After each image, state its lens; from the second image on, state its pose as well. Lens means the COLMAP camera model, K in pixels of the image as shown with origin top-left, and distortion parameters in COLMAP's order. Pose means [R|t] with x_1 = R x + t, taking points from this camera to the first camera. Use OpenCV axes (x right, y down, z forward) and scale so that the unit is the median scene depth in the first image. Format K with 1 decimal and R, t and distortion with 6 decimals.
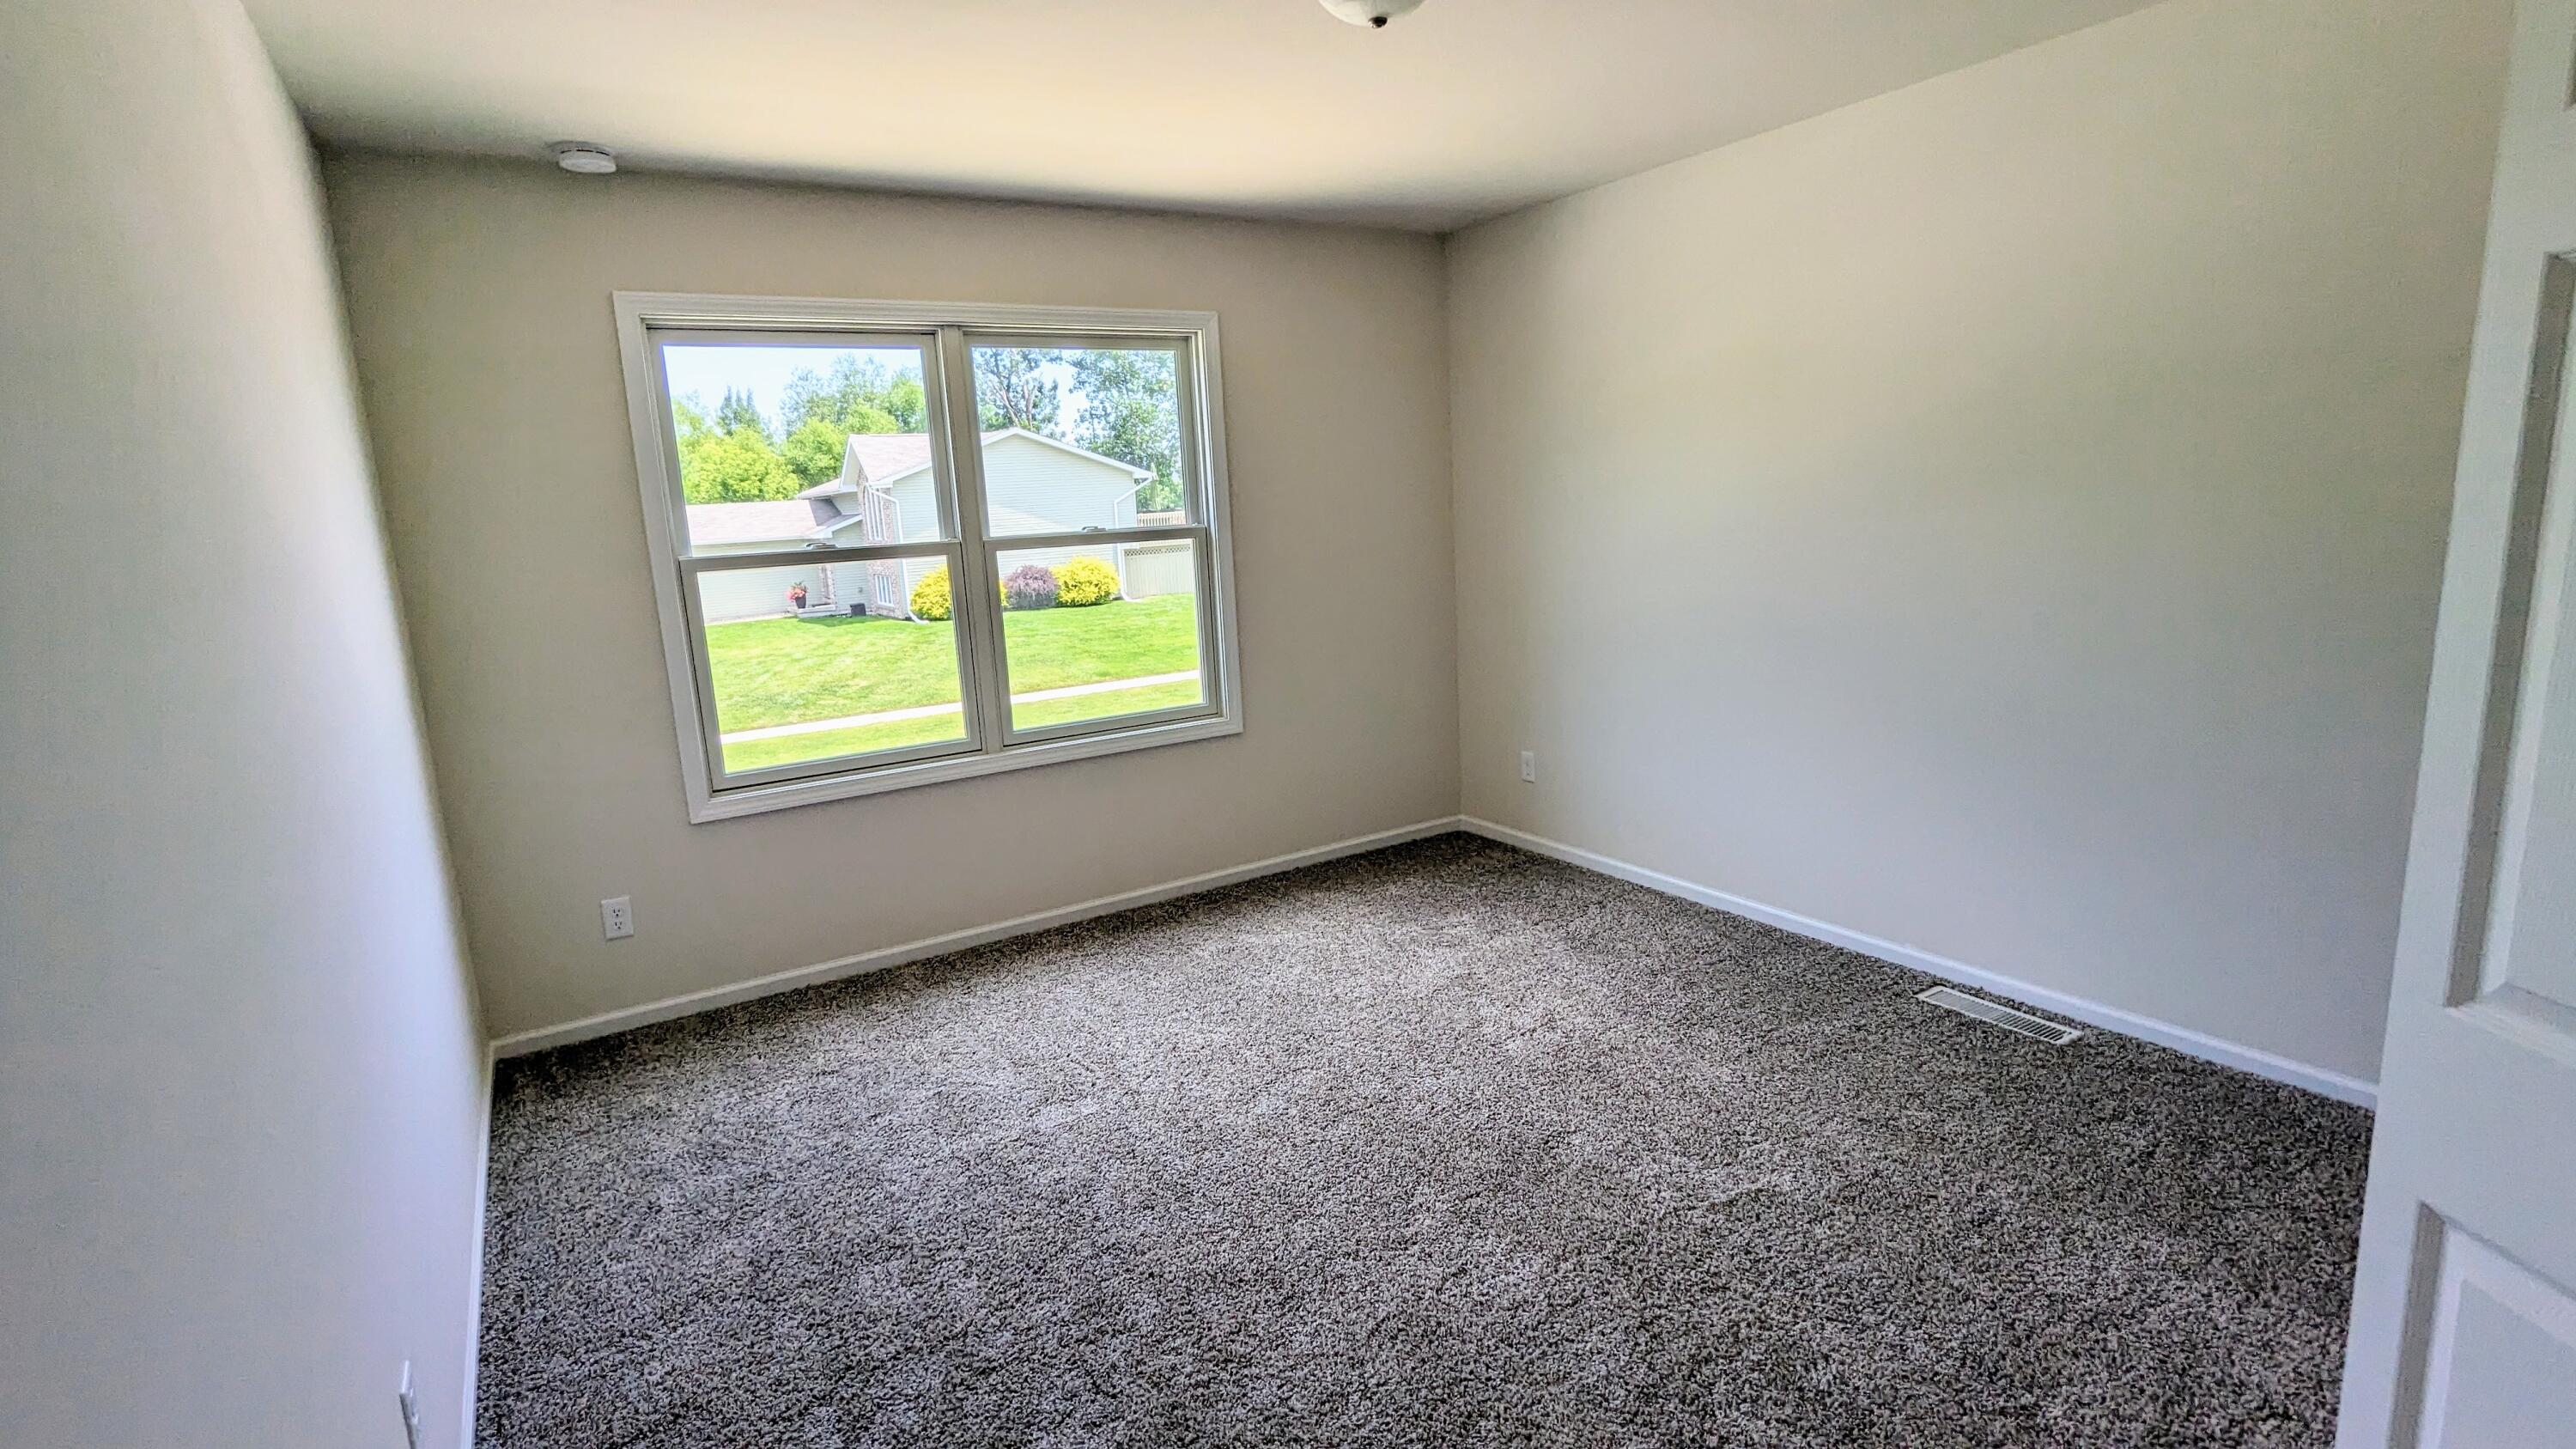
lens RADIAL K [[1219.3, 0, 1288.0], [0, 1219.3, 724.5], [0, 0, 1]] dist [0.003917, -0.001066]
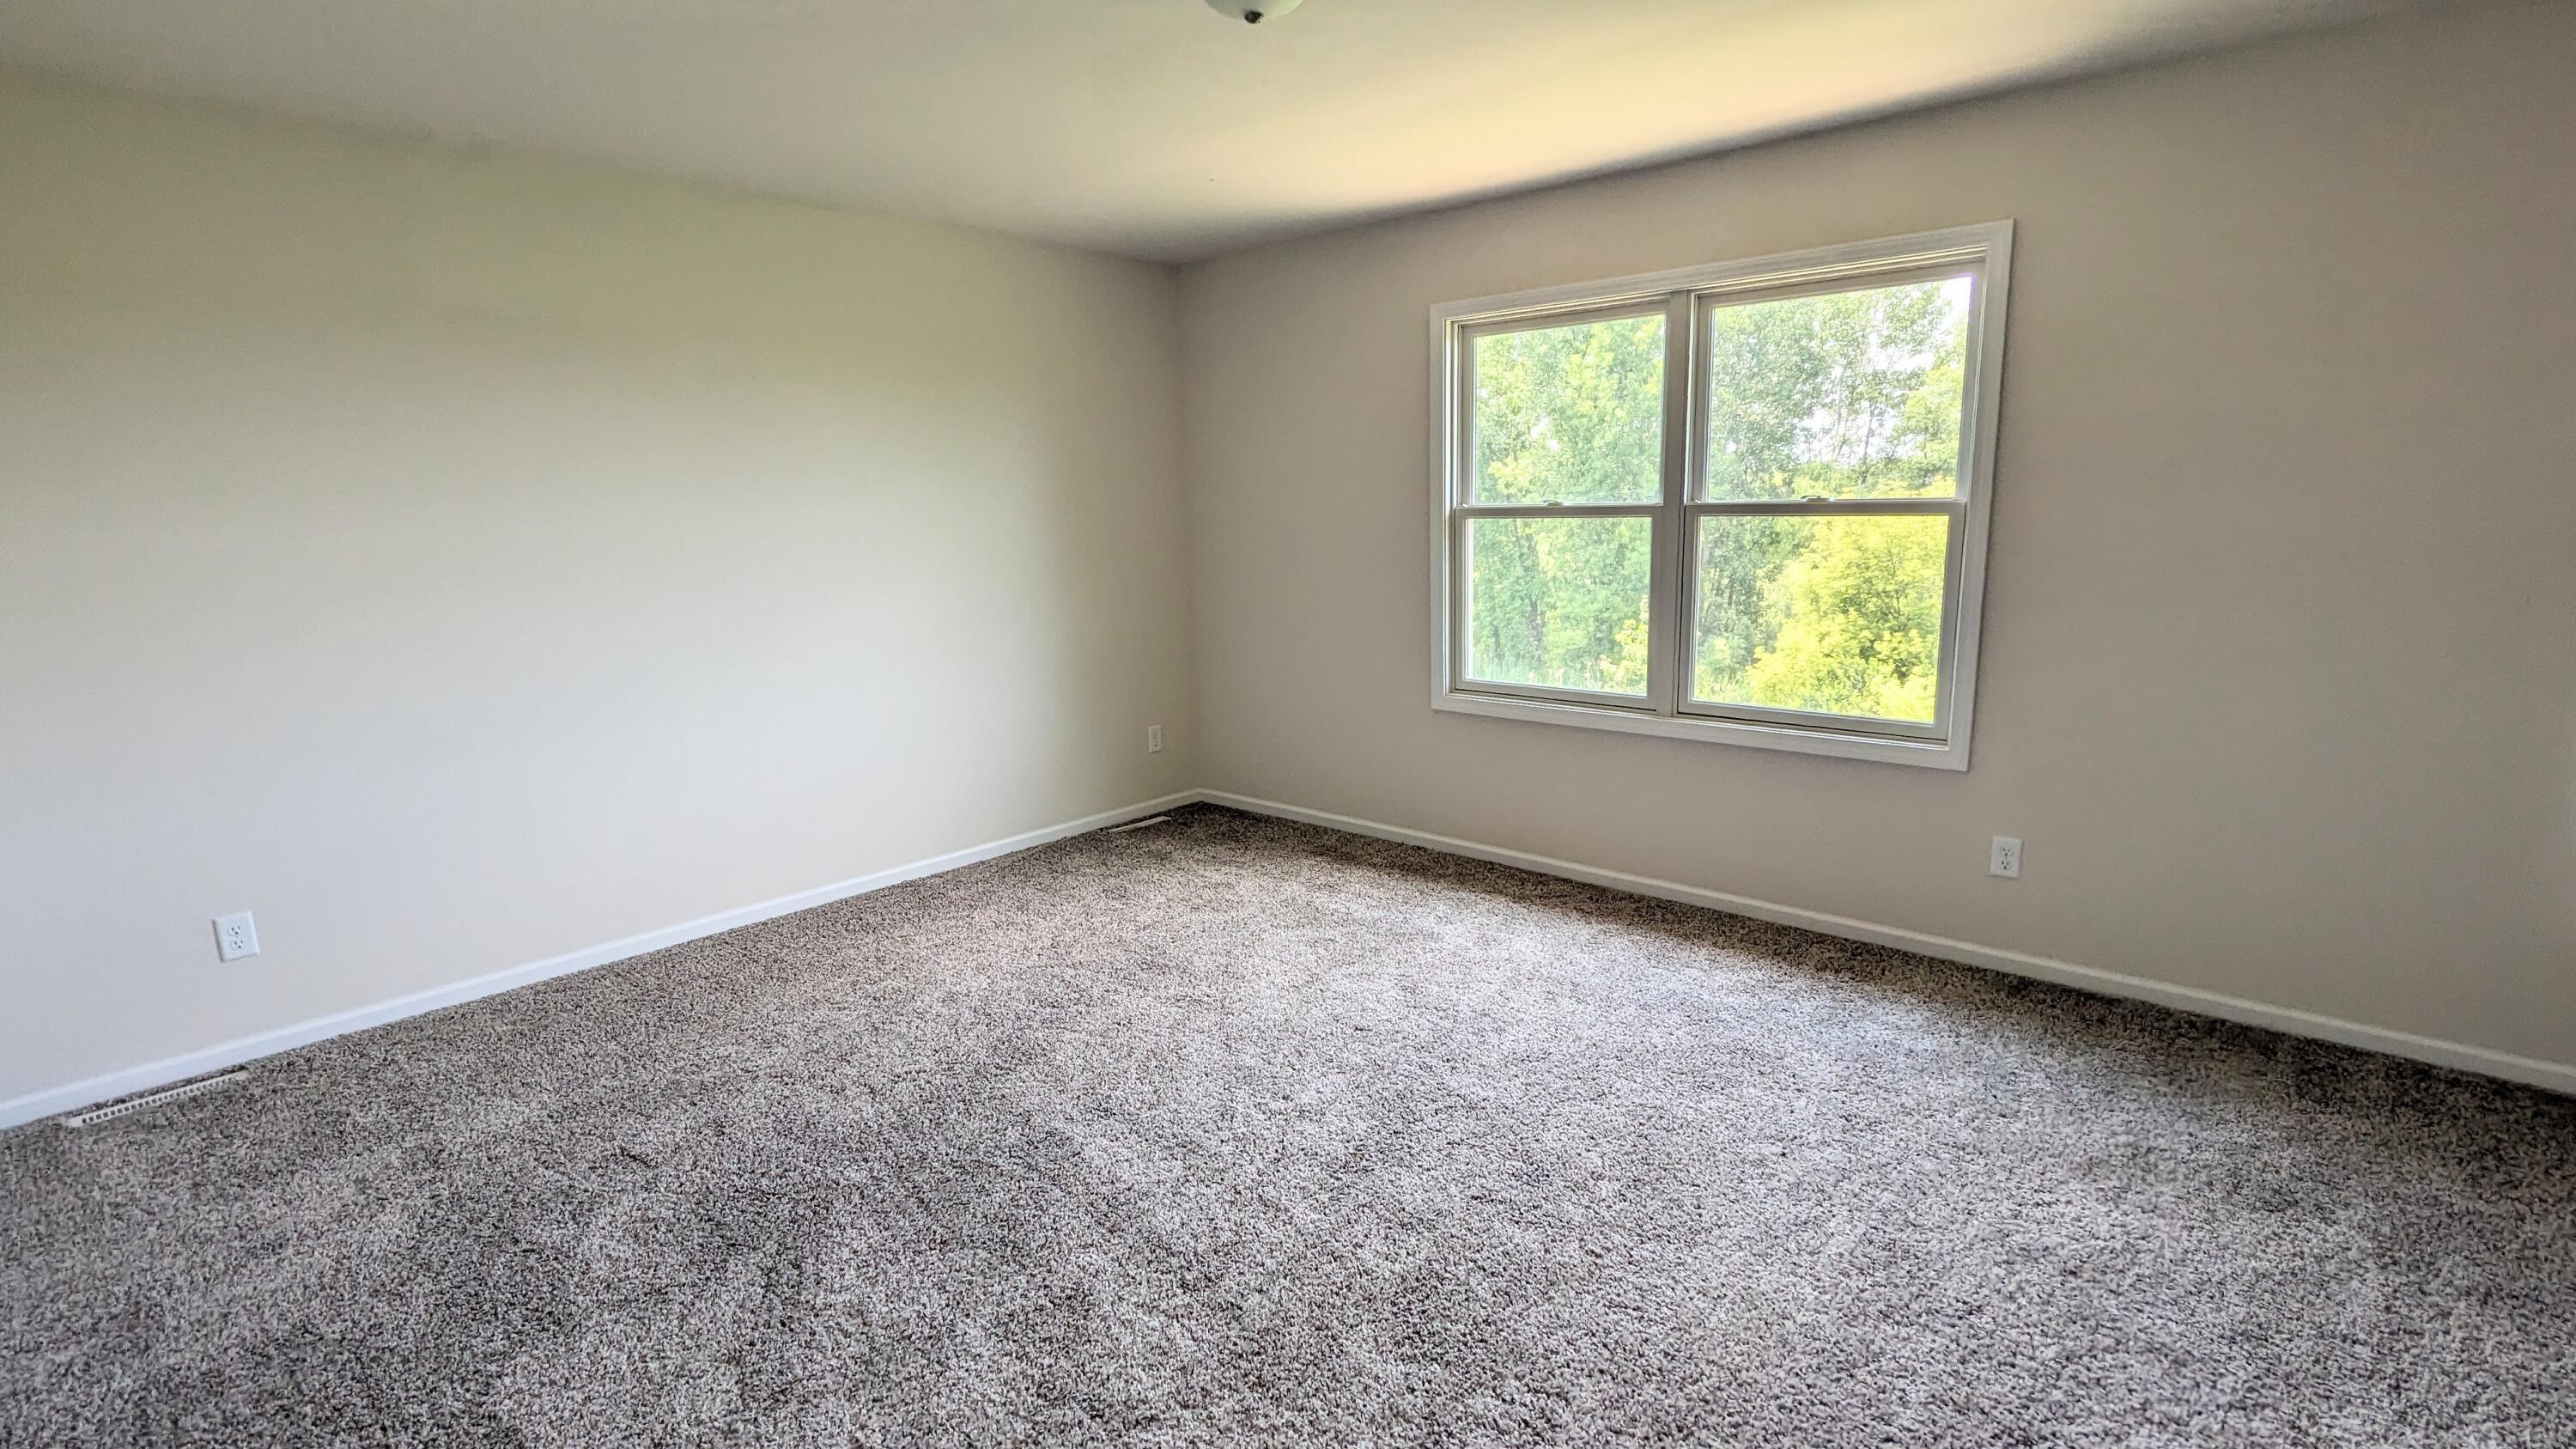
lens RADIAL K [[1228.8, 0, 1287.2], [0, 1228.8, 739.0], [0, 0, 1]] dist [0.002070, -0.000146]
pose [[0.253160, 0.230209, -0.939635, 0.590847], [-0.159143, 0.967953, 0.194270, -0.098514], [0.954245, 0.100354, 0.281683, 0.378051]]
